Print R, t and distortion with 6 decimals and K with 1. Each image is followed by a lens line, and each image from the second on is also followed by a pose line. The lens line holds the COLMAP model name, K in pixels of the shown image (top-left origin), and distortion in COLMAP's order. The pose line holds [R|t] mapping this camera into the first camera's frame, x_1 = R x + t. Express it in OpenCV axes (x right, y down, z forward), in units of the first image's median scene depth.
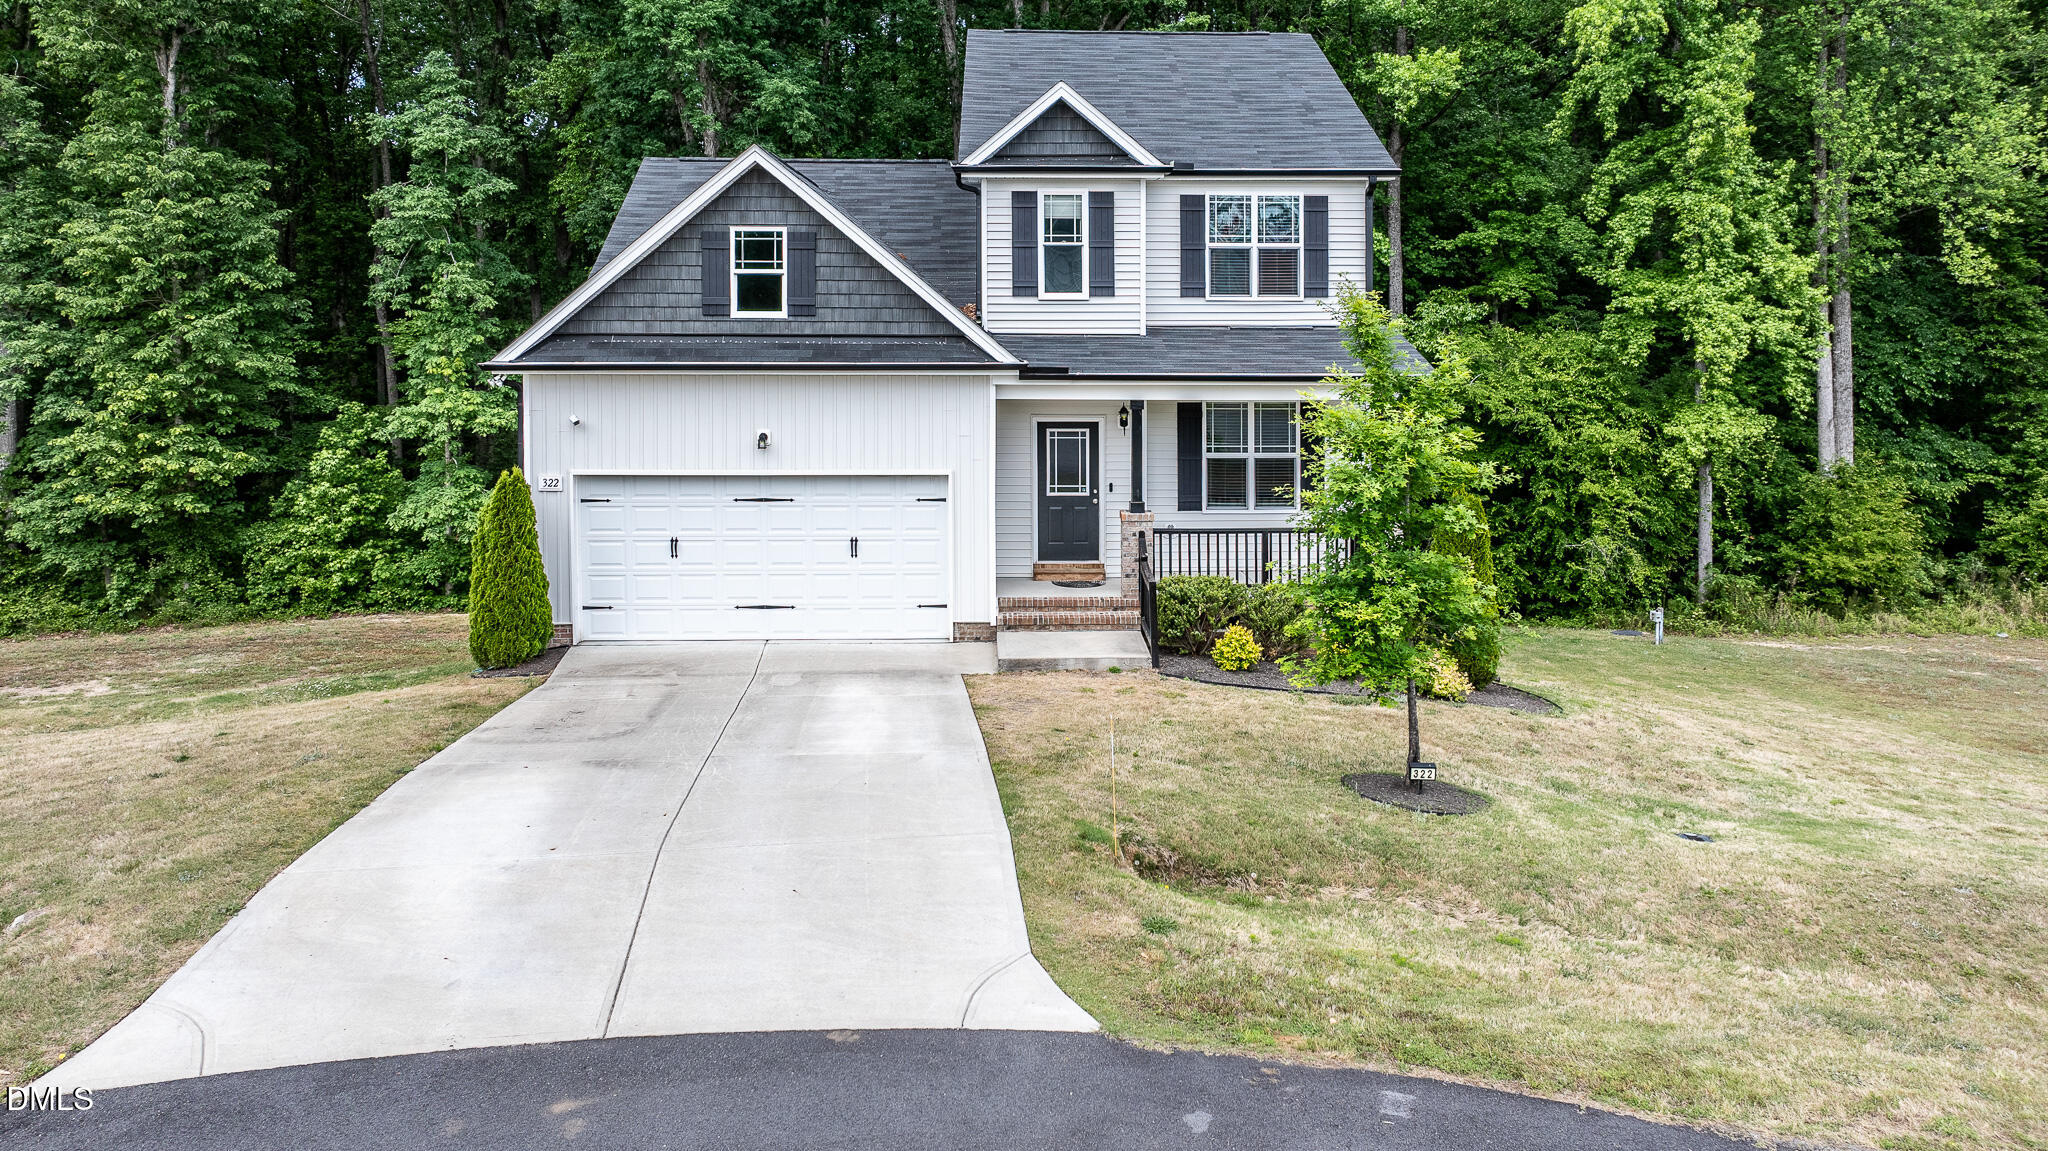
lens RADIAL K [[1417.5, 0, 1022.4], [0, 1417.5, 378.2], [0, 0, 1]] dist [-0.008299, 0.004787]
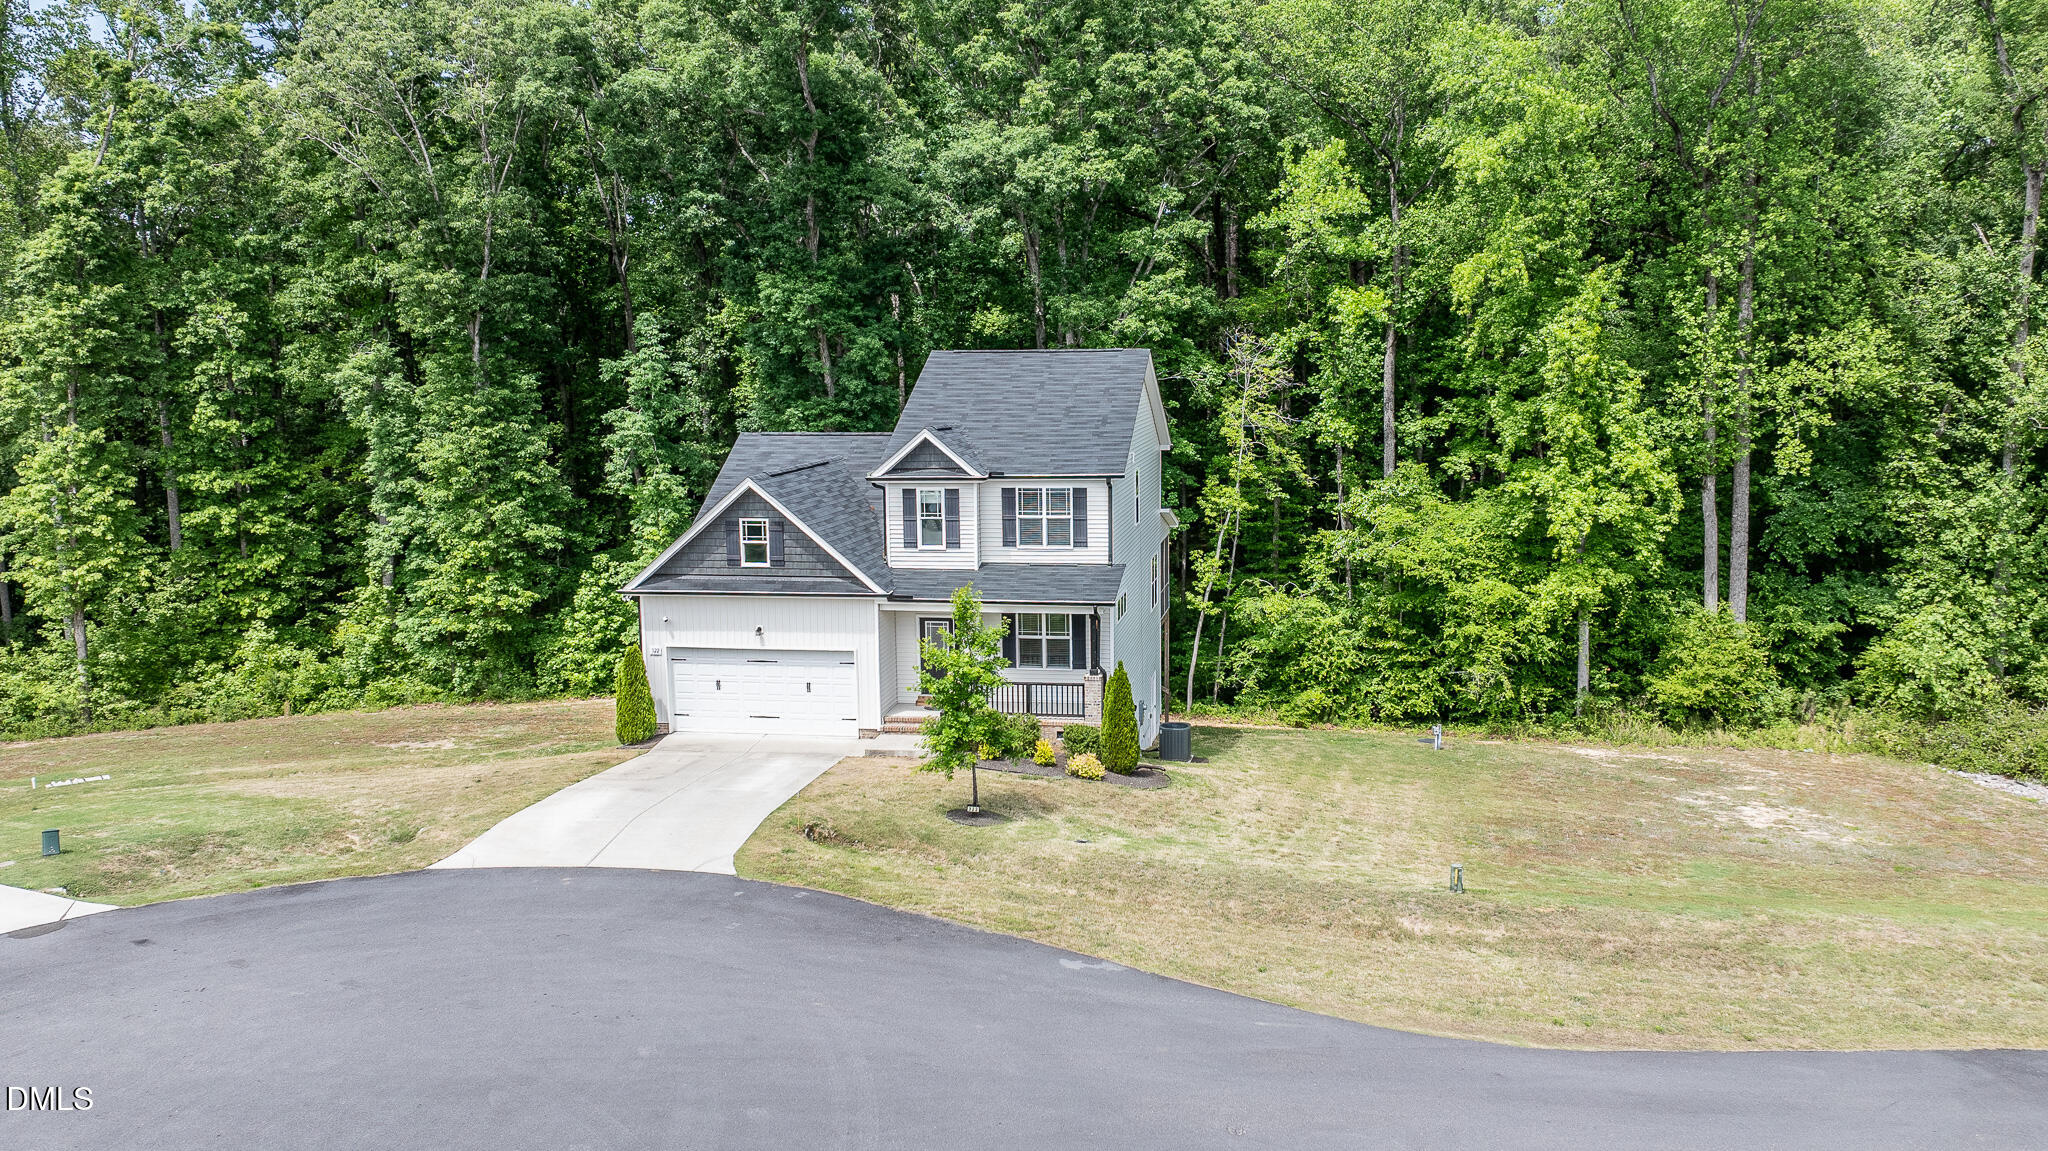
lens RADIAL K [[1412.4, 0, 1024.0], [0, 1412.4, 575.5], [0, 0, 1]] dist [-0.003078, -0.001016]
pose [[0.981788, 0.012583, -0.189561, 0.259869], [0.004194, 0.996126, 0.087843, -0.096666], [0.189931, -0.087038, 0.977932, -0.385324]]
